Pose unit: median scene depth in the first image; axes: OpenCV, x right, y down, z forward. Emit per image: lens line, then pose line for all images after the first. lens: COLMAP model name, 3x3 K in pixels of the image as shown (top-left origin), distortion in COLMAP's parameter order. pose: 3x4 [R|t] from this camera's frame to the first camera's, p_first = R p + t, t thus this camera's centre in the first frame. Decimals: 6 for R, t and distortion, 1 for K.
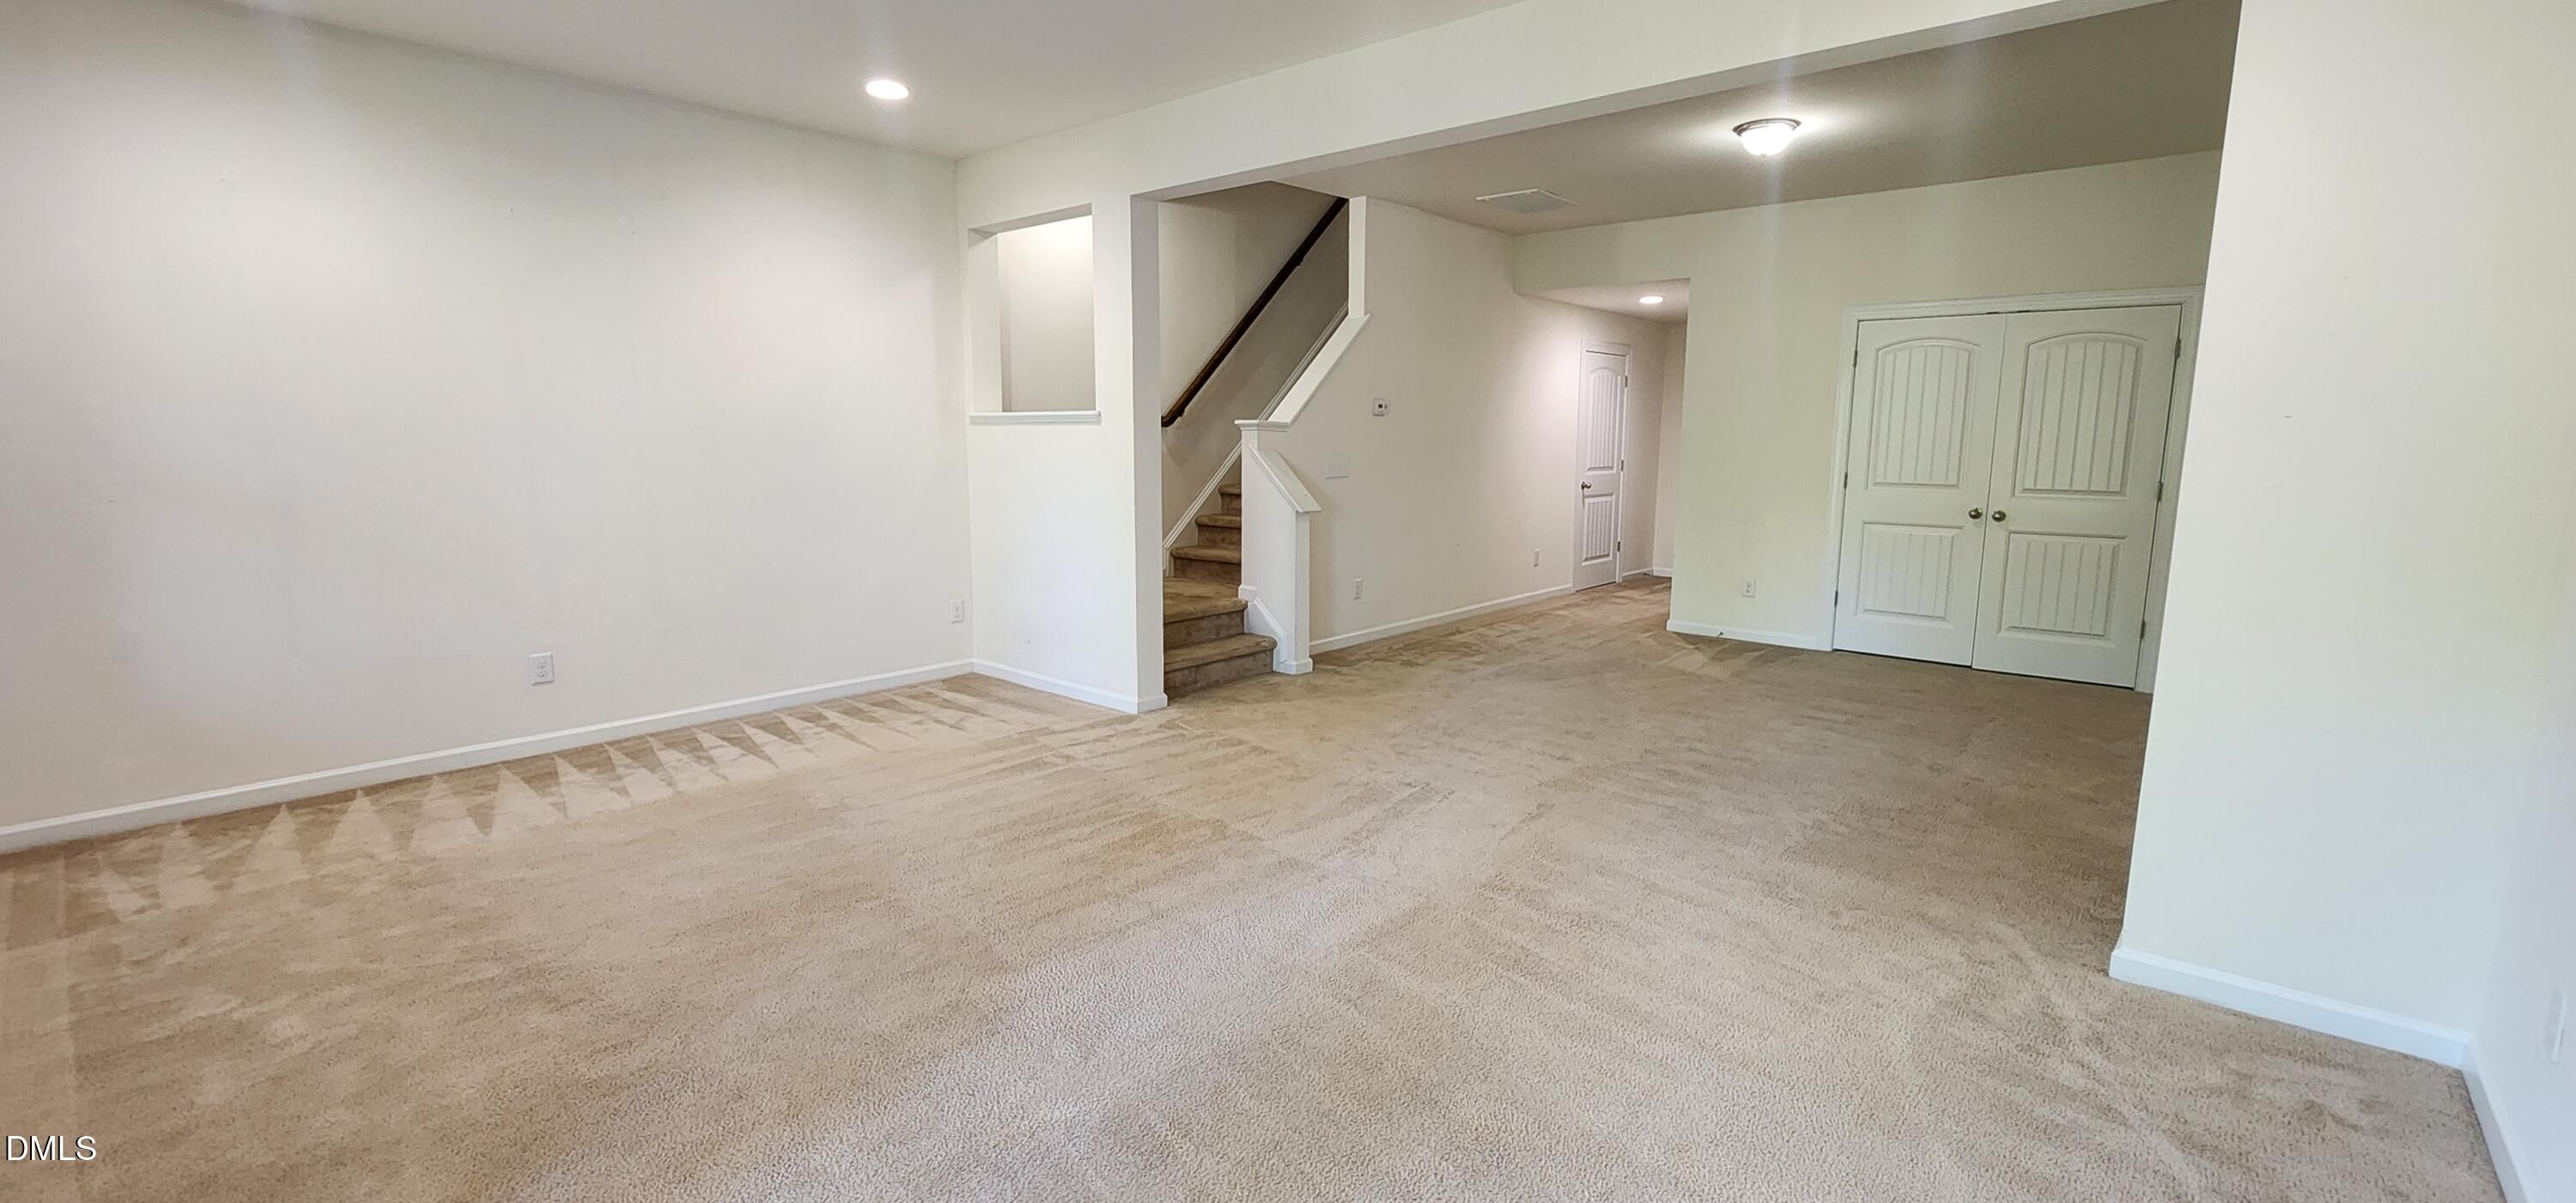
lens RADIAL K [[1111.8, 0, 1288.0], [0, 1111.8, 601.5], [0, 0, 1]] dist [0.014438, 0.000168]
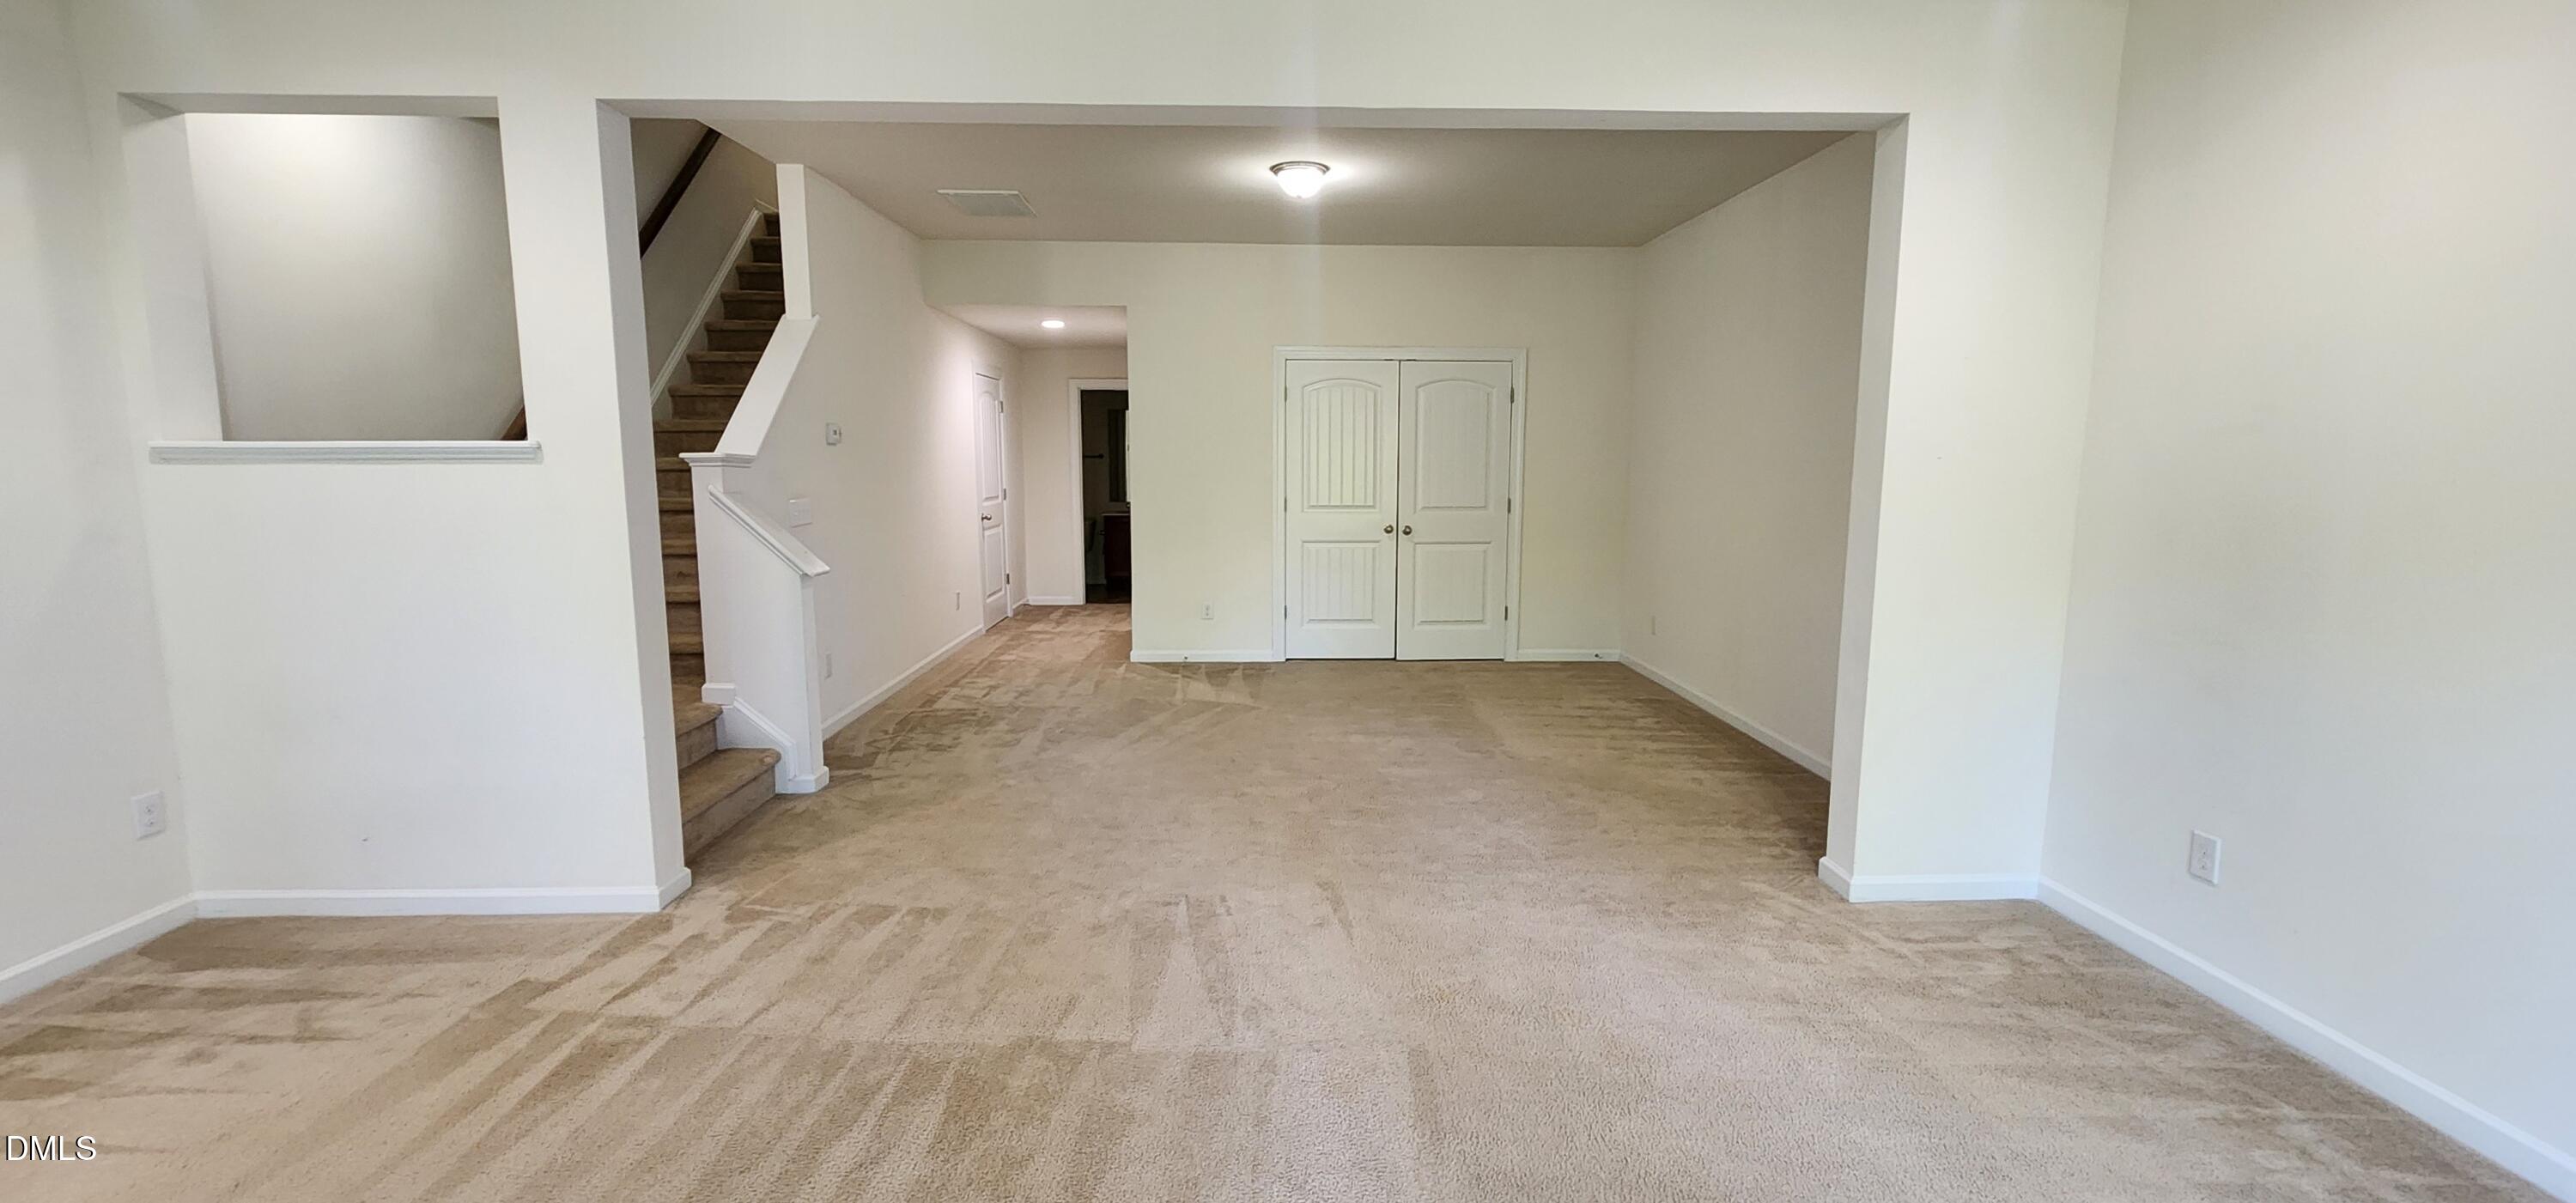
lens RADIAL K [[1074.9, 0, 1288.0], [0, 1074.9, 601.5], [0, 0, 1]] dist [0.002723, 0.000387]
pose [[0.726688, -0.099154, 0.679775, -0.287695], [0.107963, 0.993716, 0.029532, -0.057875], [-0.678431, 0.051930, 0.732826, 0.298739]]
